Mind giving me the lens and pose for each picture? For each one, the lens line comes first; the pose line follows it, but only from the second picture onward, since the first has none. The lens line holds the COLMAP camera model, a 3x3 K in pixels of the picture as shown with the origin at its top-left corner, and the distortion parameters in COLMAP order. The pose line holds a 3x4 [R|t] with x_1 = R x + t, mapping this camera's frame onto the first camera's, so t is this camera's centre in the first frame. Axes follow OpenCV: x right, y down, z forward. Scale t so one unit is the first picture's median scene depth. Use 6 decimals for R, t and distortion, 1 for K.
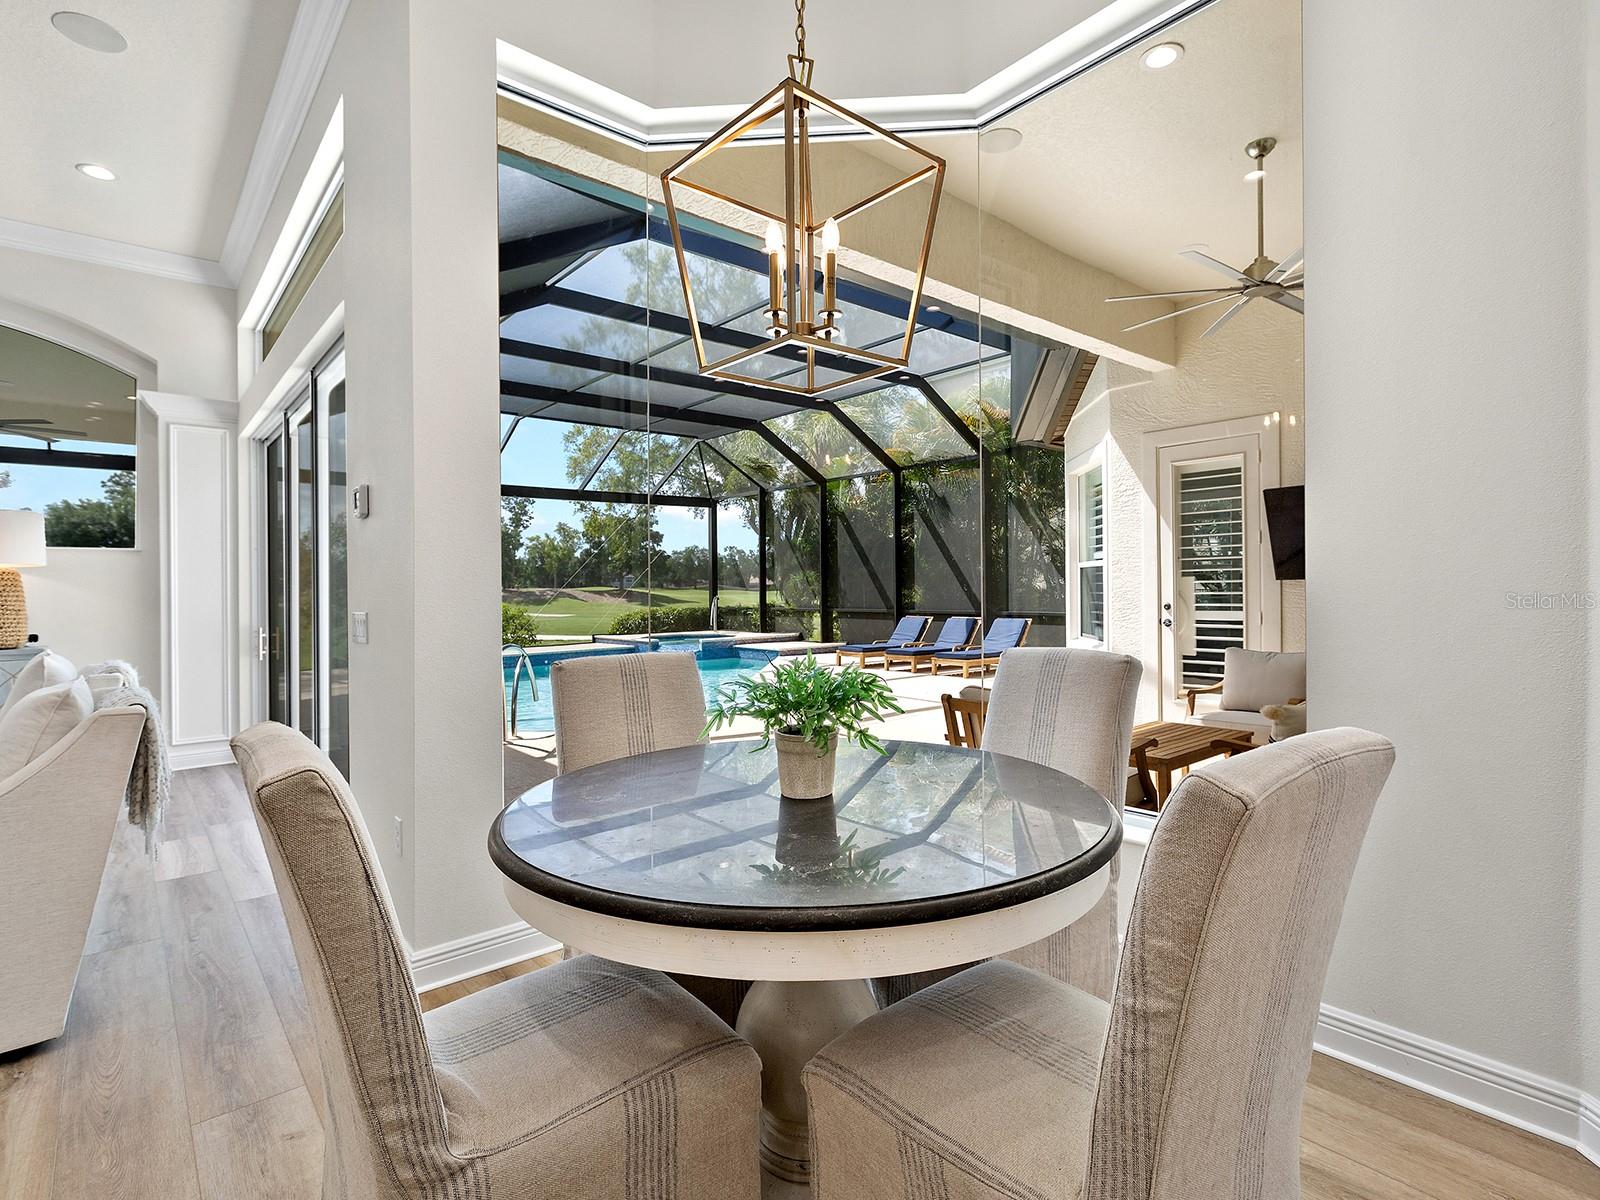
lens RADIAL K [[807.0, 0, 801.2], [0, 807.0, 583.9], [0, 0, 1]] dist [0.003732, -0.000862]
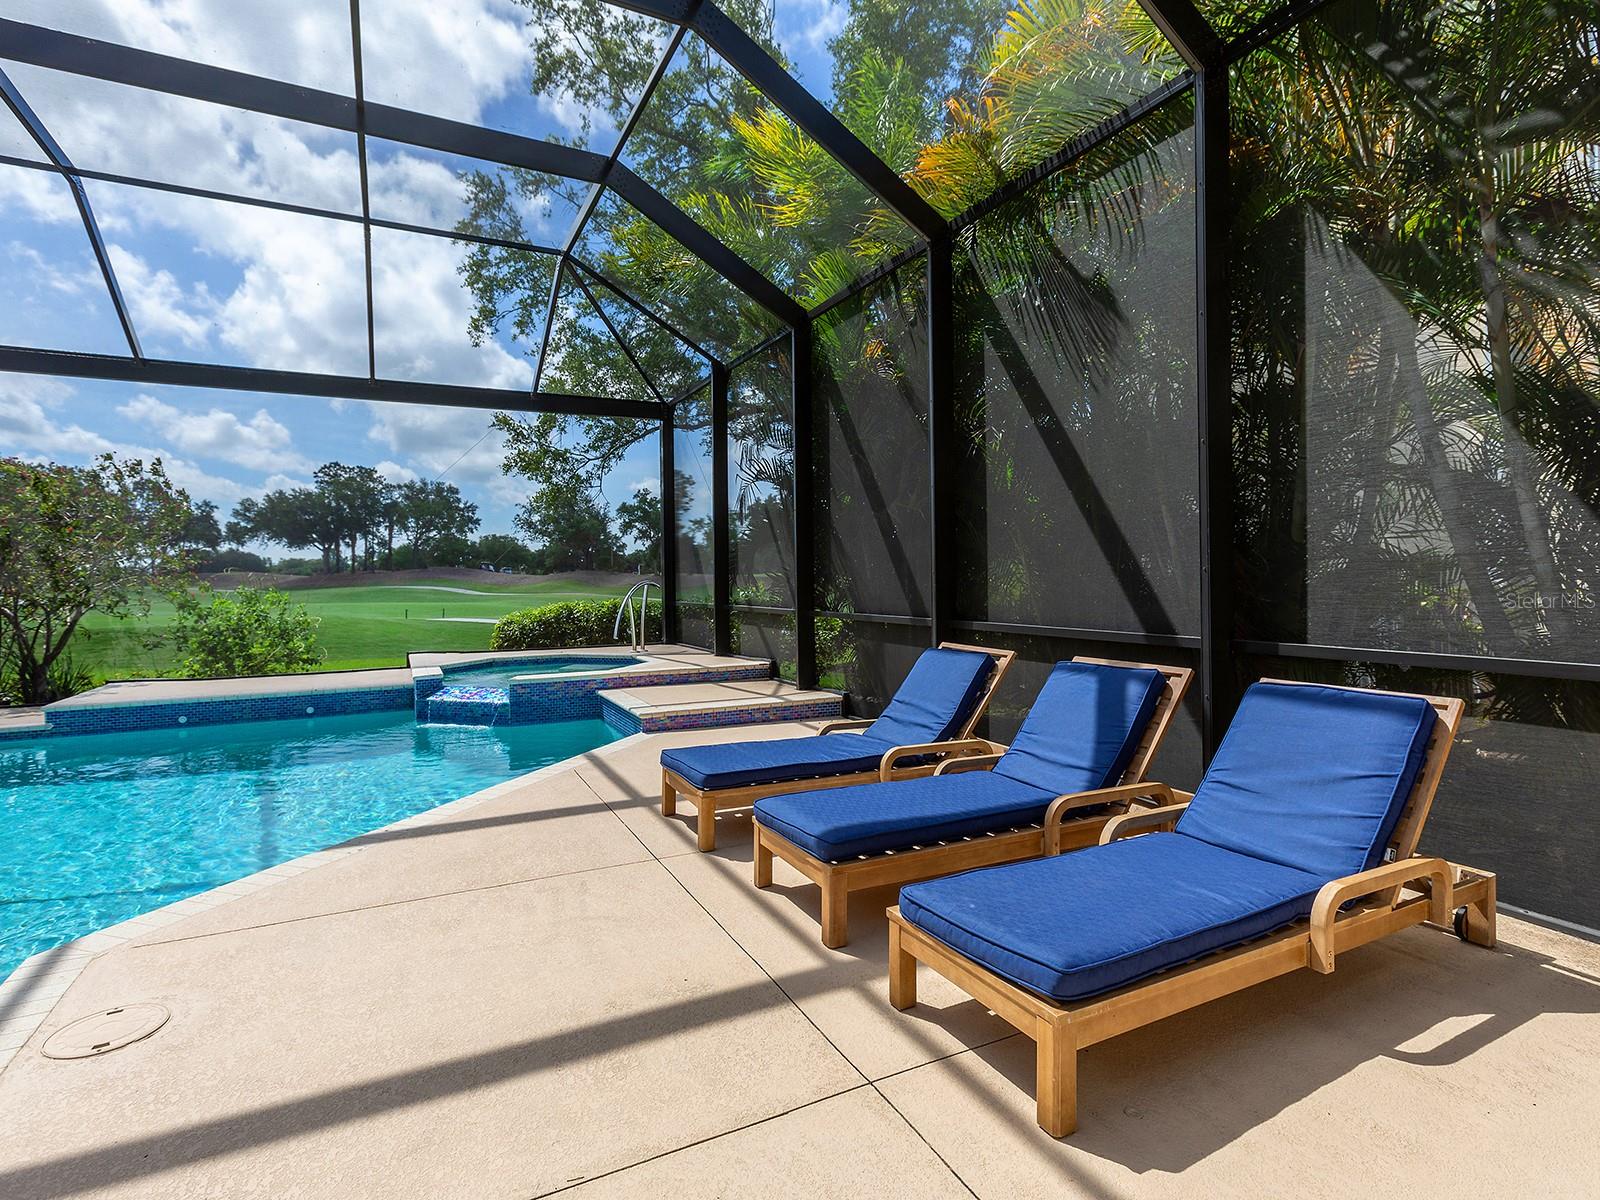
lens RADIAL K [[807.0, 0, 796.8], [0, 807.0, 569.2], [0, 0, 1]] dist [0.003732, -0.000862]
pose [[0.969837, 0.001653, -0.243751, 0.133537], [-0.001840, 0.999998, -0.000539, 0.009124], [0.243749, 0.000971, 0.969838, 0.580597]]
